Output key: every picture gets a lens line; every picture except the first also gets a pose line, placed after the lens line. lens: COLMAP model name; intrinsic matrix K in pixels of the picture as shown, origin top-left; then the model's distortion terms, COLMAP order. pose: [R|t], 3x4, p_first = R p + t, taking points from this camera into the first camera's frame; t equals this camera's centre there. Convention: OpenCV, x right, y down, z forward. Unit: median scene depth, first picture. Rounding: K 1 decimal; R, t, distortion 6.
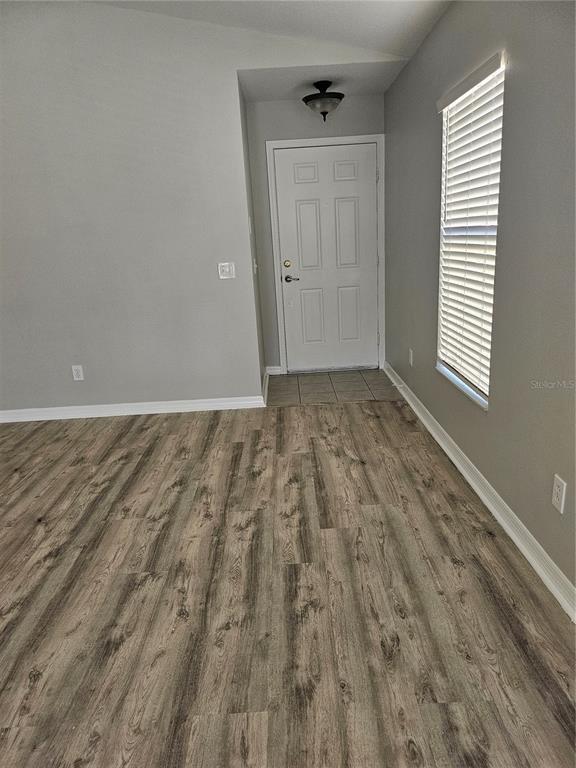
lens RADIAL K [[543.2, 0, 290.8], [0, 543.2, 388.7], [0, 0, 1]] dist [0.060664, -0.051094]
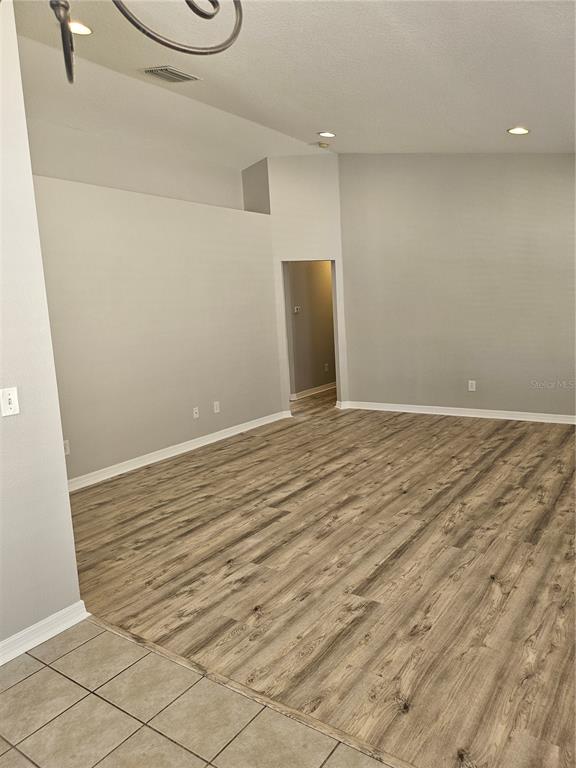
lens RADIAL K [[543.2, 0, 292.8], [0, 543.2, 369.7], [0, 0, 1]] dist [0.060664, -0.051094]
pose [[0.807583, 0.080075, -0.584292, 0.123612], [-0.151472, 0.985667, -0.074275, 0.172863], [0.569970, 0.148487, 0.808137, -0.736798]]
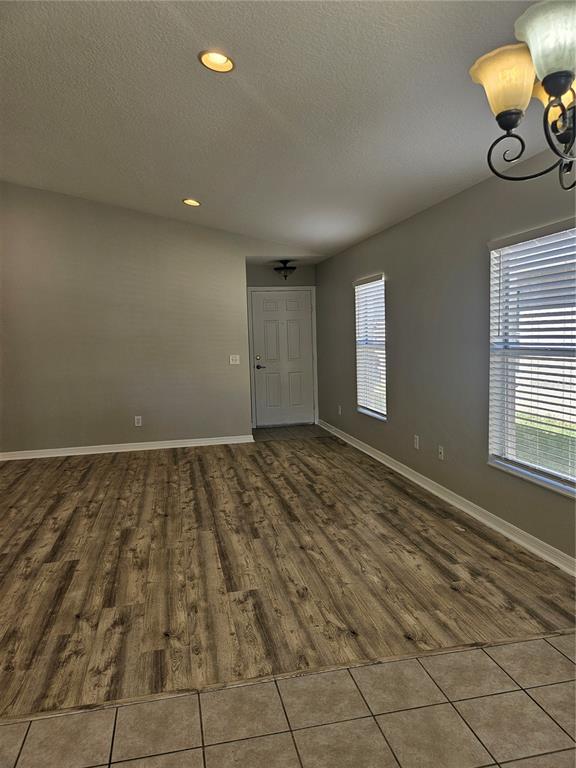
lens RADIAL K [[543.2, 0, 287.3], [0, 543.2, 381.9], [0, 0, 1]] dist [0.060664, -0.051094]
pose [[0.980387, 0.010492, 0.196805, -0.430197], [0.028777, 0.980260, -0.195609, 0.282548], [-0.194972, 0.197436, 0.960731, -0.980909]]
